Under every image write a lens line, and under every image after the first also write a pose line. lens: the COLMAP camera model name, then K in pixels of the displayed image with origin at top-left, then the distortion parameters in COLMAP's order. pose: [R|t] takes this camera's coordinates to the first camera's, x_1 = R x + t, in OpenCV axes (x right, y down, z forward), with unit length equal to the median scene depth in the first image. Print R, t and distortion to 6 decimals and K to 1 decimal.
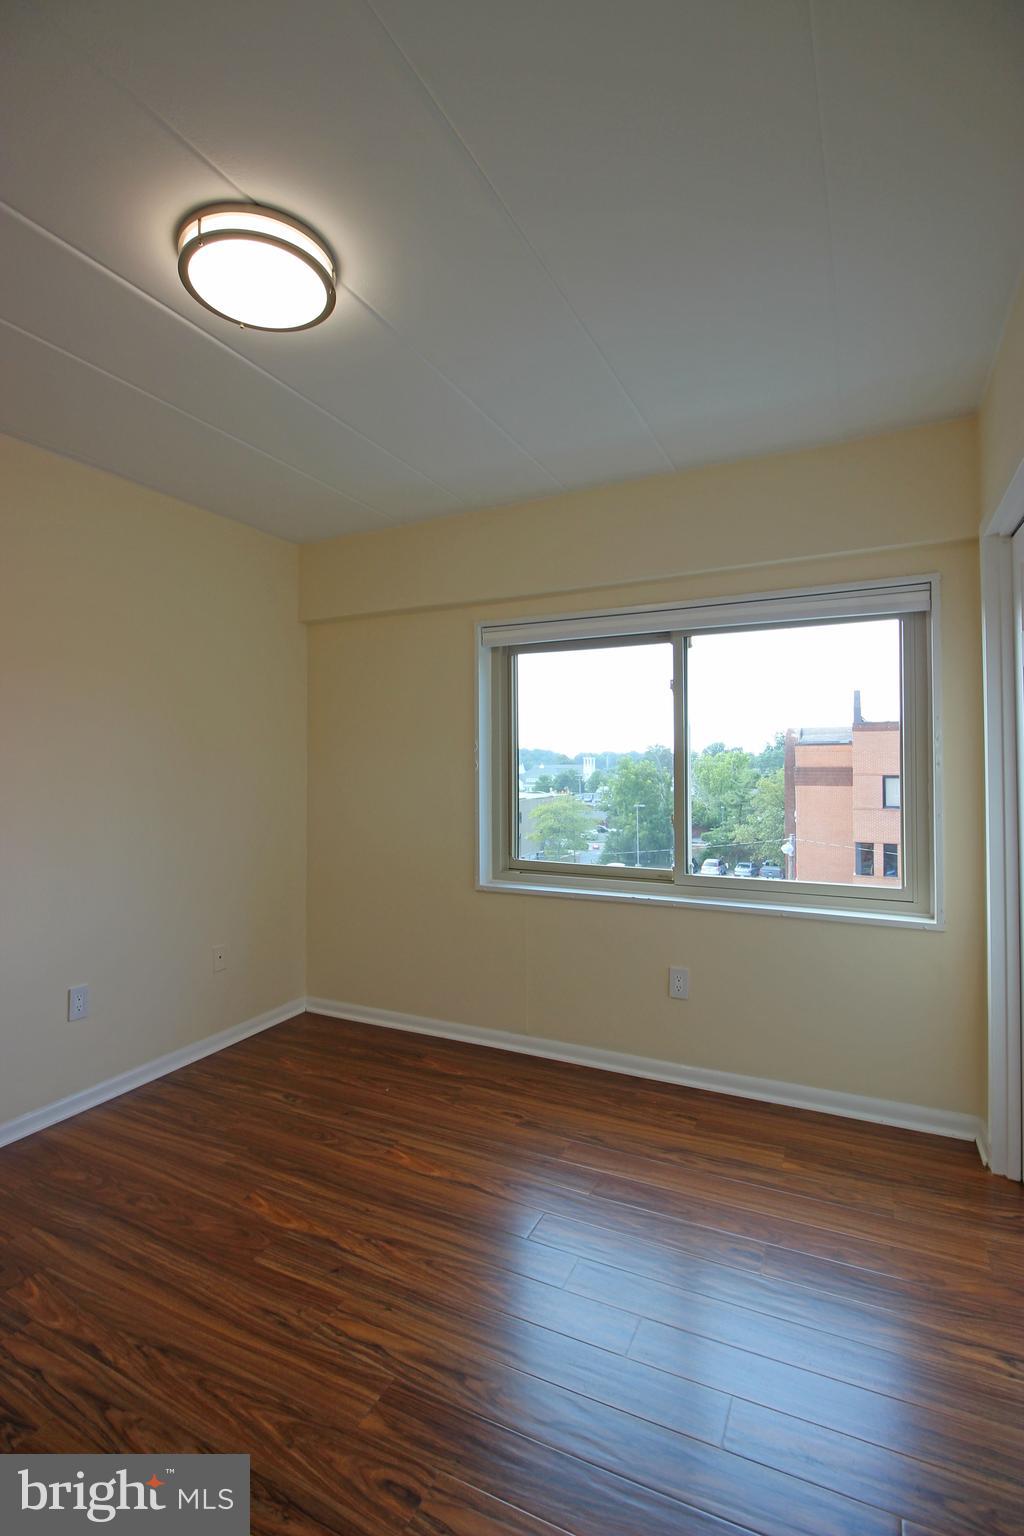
lens RADIAL K [[714.7, 0, 511.9], [0, 714.7, 757.2], [0, 0, 1]] dist [-0.004551, -0.010334]
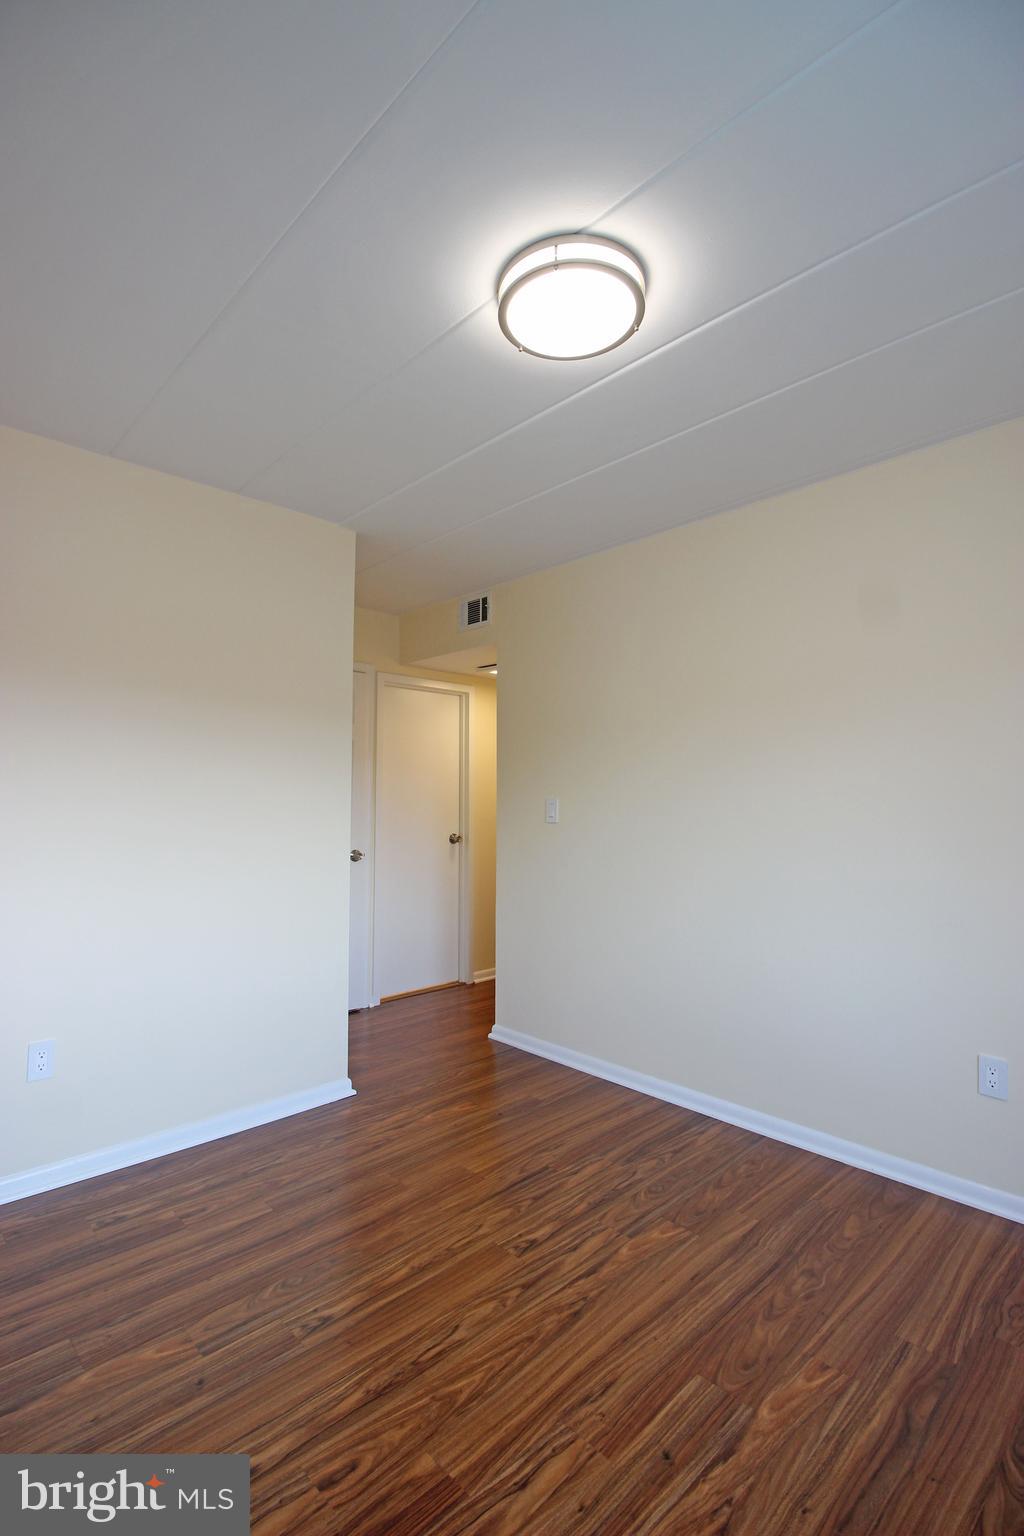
lens RADIAL K [[714.7, 0, 511.9], [0, 714.7, 757.2], [0, 0, 1]] dist [-0.004551, -0.010334]
pose [[-0.339105, -0.053843, -0.939206, 0.601975], [0.008509, 0.998144, -0.060294, 0.027522], [0.940710, -0.028438, -0.338018, 1.225822]]
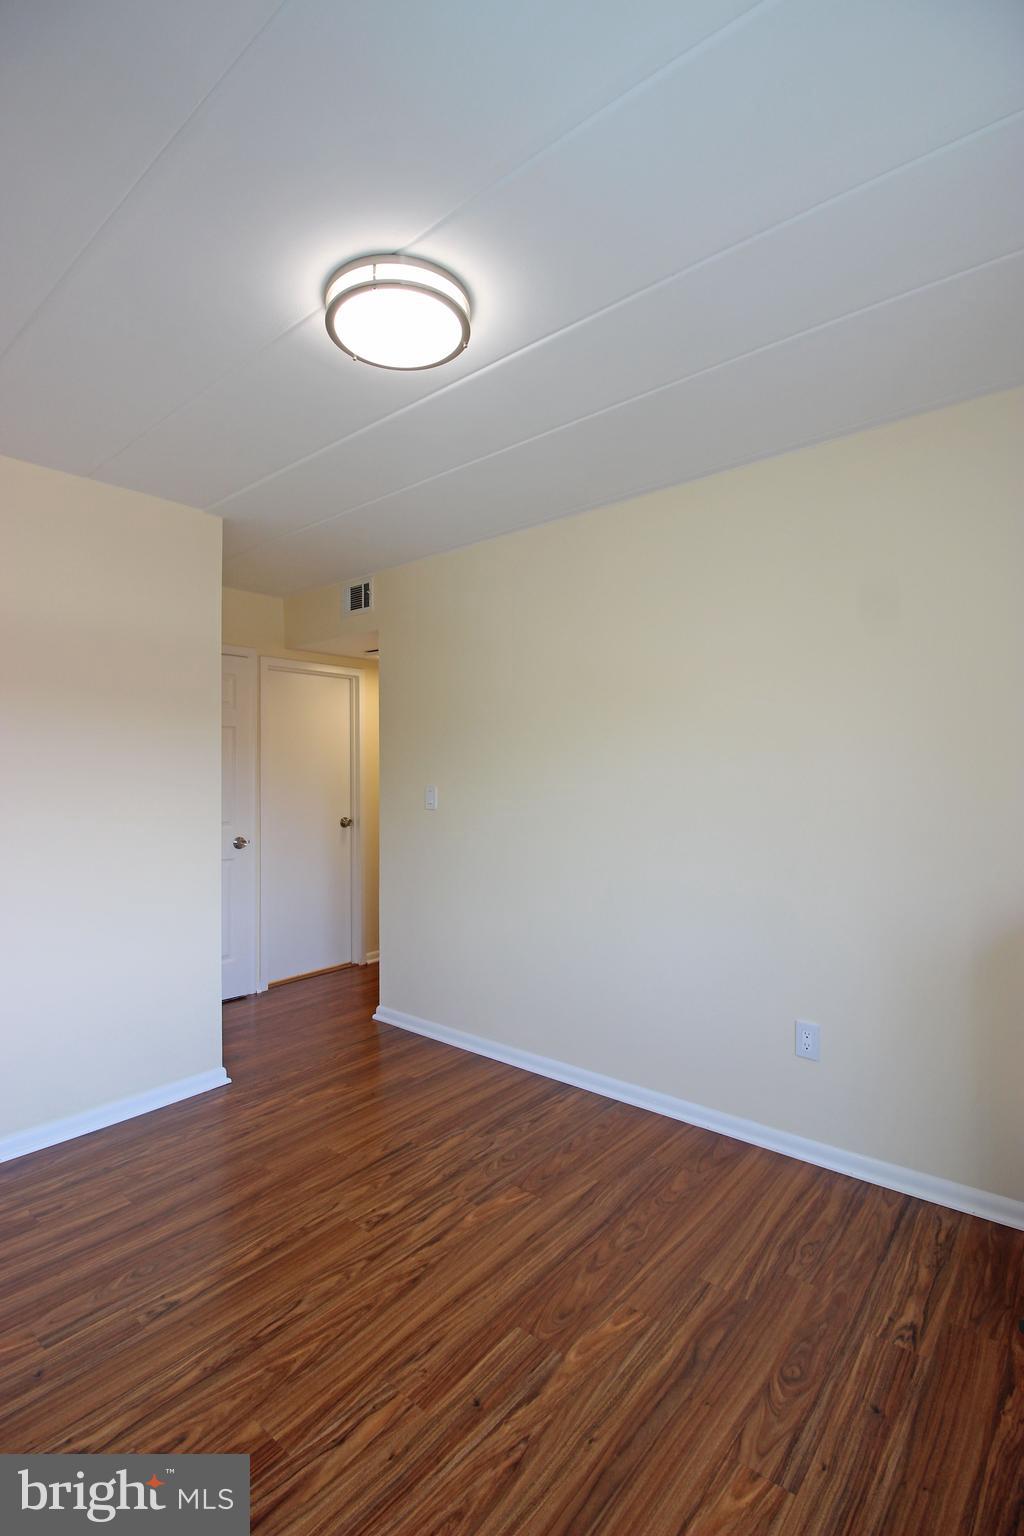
lens RADIAL K [[714.7, 0, 511.9], [0, 714.7, 757.2], [0, 0, 1]] dist [-0.004551, -0.010334]
pose [[-0.237112, -0.012008, -0.971408, 0.611024], [0.019269, 0.999669, -0.017061, -0.022780], [0.971291, -0.022763, -0.236802, 1.373535]]
